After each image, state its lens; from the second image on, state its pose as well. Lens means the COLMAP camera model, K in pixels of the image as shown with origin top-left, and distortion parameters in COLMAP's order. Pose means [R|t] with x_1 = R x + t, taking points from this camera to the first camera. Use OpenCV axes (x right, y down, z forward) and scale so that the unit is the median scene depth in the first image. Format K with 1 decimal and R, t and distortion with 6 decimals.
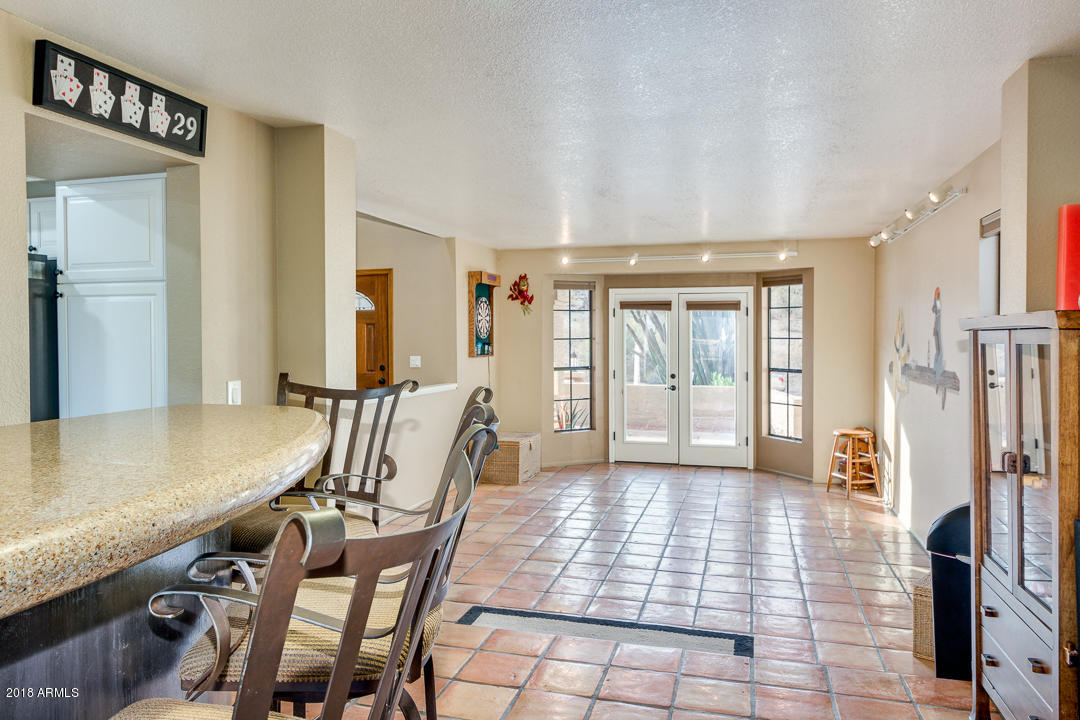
lens RADIAL K [[705.4, 0, 539.1], [0, 705.4, 348.8], [0, 0, 1]] dist [0.002982, 0.000422]
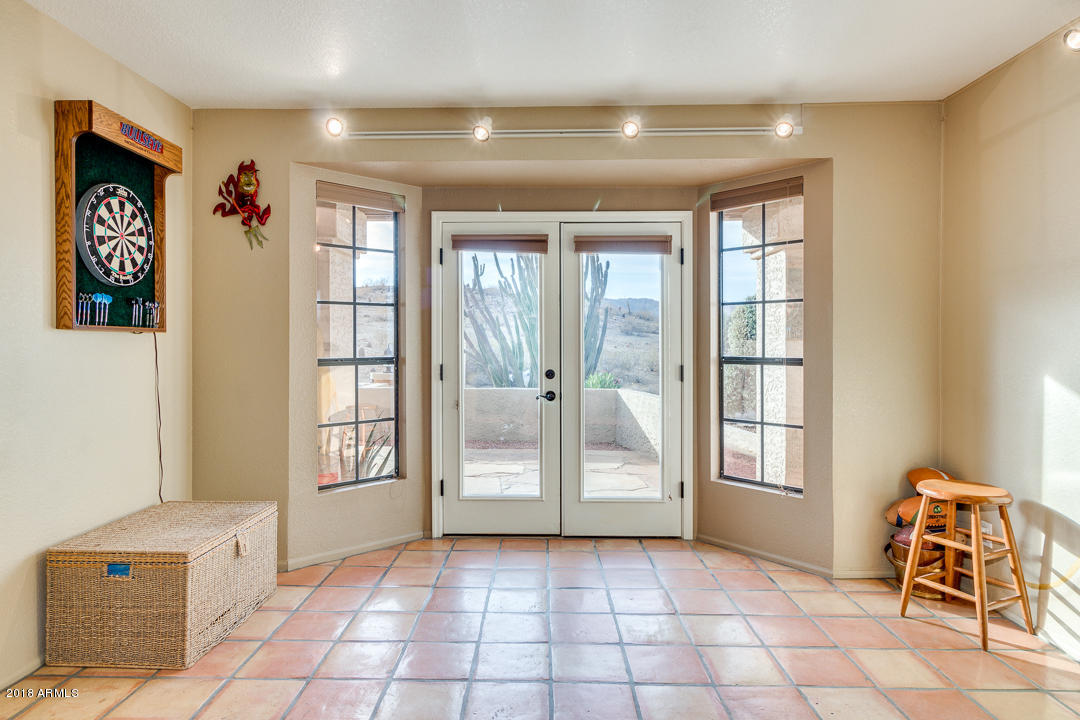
lens RADIAL K [[705.4, 0, 539.1], [0, 705.4, 348.8], [0, 0, 1]] dist [0.002982, 0.000422]
pose [[0.969489, -0.002260, 0.245124, 0.049873], [0.002938, 0.999993, -0.002401, 0.021217], [-0.245117, 0.003047, 0.969489, 0.489621]]
